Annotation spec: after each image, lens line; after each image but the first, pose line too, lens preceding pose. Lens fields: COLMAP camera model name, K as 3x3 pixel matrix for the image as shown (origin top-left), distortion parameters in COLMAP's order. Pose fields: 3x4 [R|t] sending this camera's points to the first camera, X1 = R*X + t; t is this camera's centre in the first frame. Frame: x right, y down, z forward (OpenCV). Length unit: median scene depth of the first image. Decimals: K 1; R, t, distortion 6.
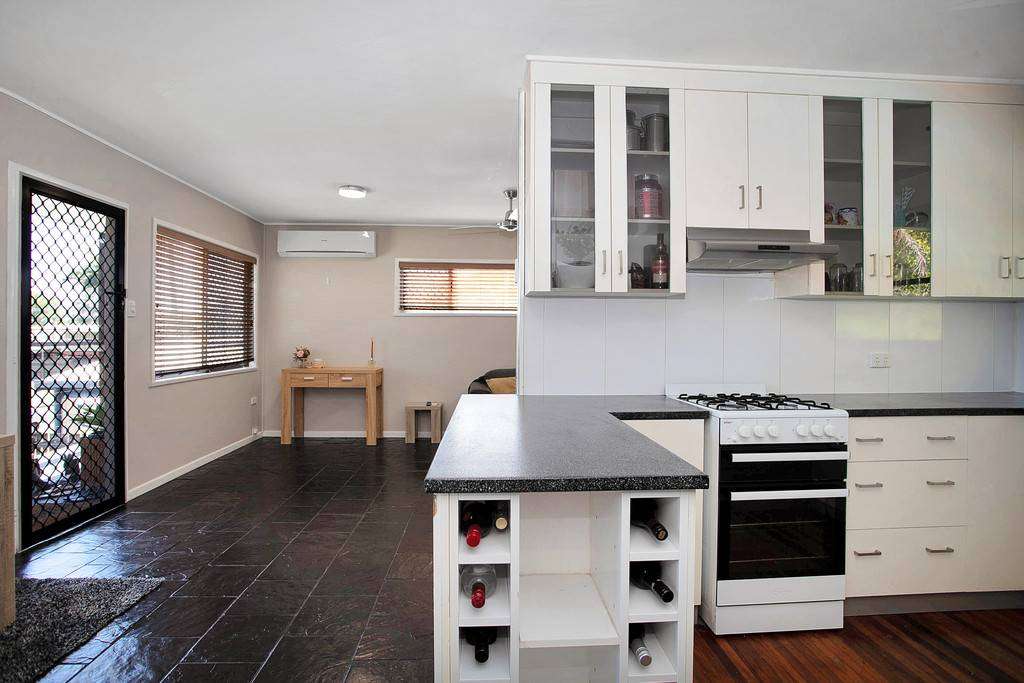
lens RADIAL K [[532.2, 0, 511.5], [0, 532.2, 331.3], [0, 0, 1]] dist [-0.002808, 0.000435]
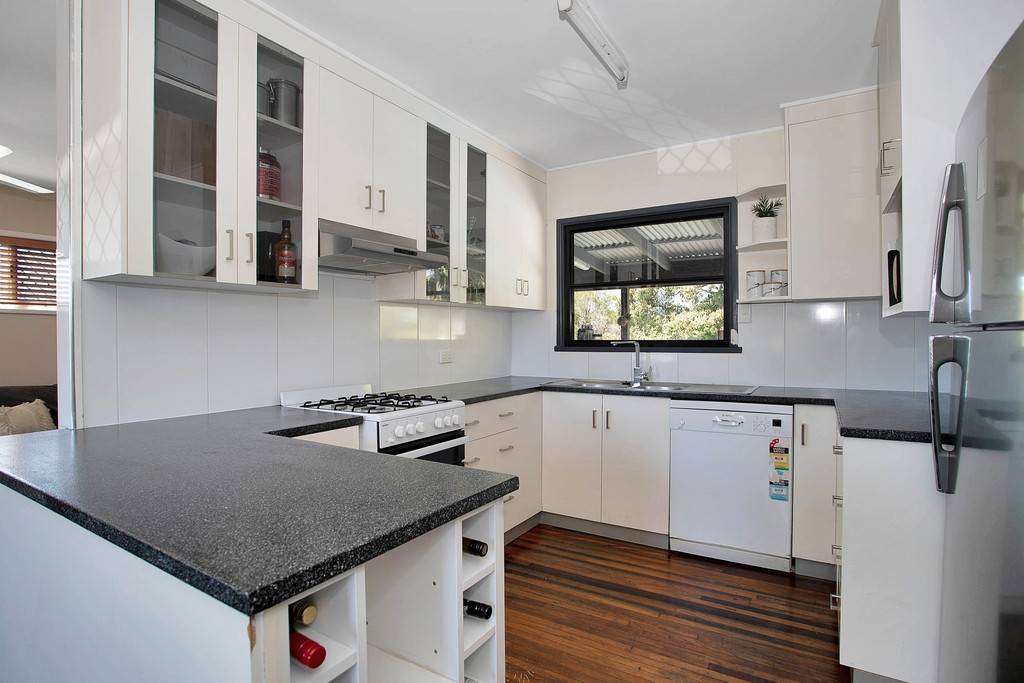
lens RADIAL K [[532.2, 0, 511.5], [0, 532.2, 331.3], [0, 0, 1]] dist [-0.002808, 0.000435]
pose [[0.582751, -0.000557, 0.812650, -0.218345], [0.002646, 0.999996, -0.001212, -0.000252], [-0.812646, 0.002857, 0.582750, 0.203573]]
